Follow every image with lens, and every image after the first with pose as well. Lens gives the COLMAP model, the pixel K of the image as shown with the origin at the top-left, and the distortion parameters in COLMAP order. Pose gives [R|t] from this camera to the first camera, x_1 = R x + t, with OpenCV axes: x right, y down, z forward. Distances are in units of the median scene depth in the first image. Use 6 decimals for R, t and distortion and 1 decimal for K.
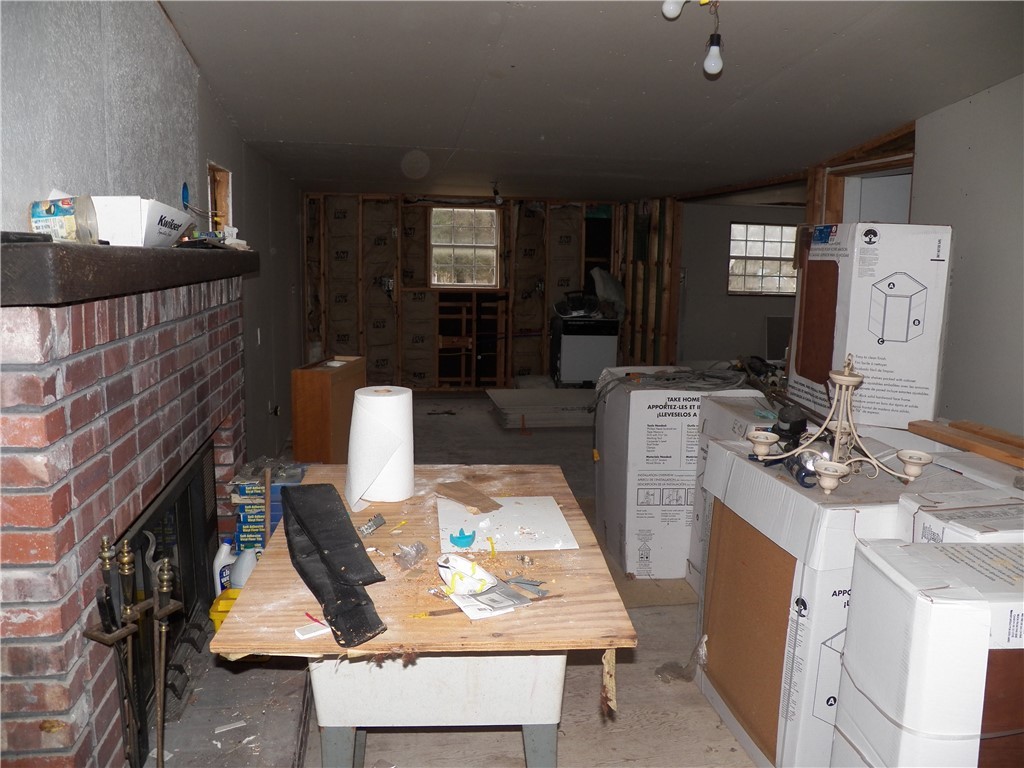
lens RADIAL K [[839.2, 0, 509.3], [0, 839.2, 381.7], [0, 0, 1]] dist [-0.128391, 0.076870]
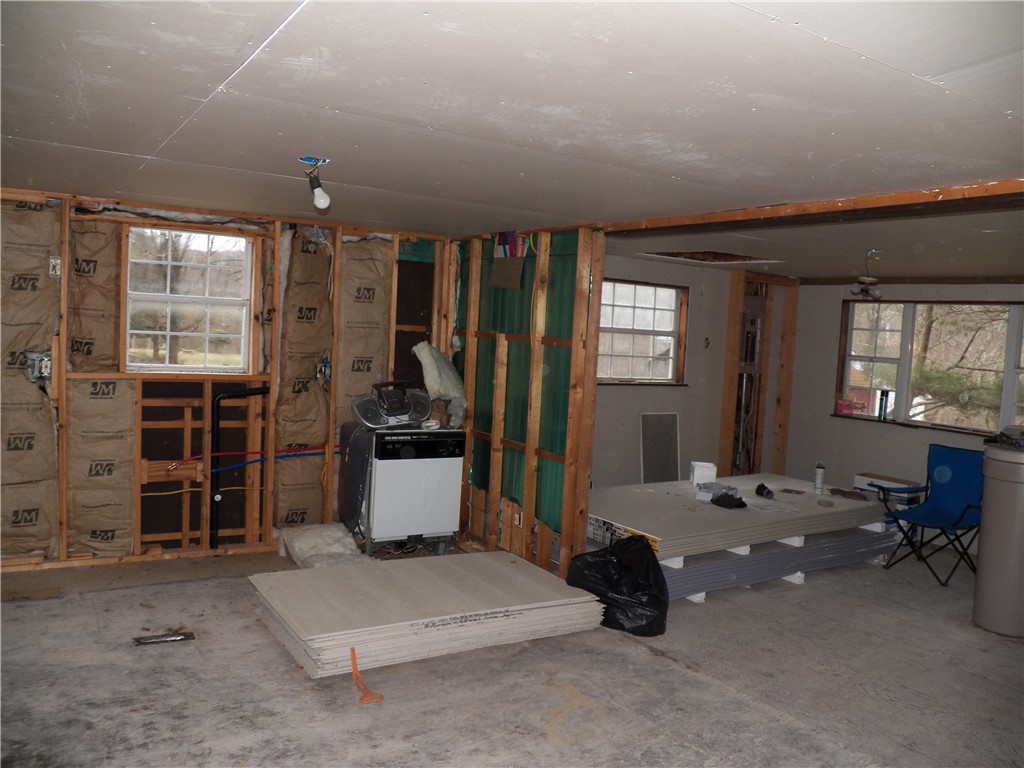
lens RADIAL K [[839.2, 0, 513.9], [0, 839.2, 395.0], [0, 0, 1]] dist [-0.128391, 0.076870]
pose [[0.922643, -0.000012, 0.385655, -0.065506], [0.021863, 0.998393, -0.052274, -0.064103], [-0.385035, 0.056662, 0.921161, 0.412251]]
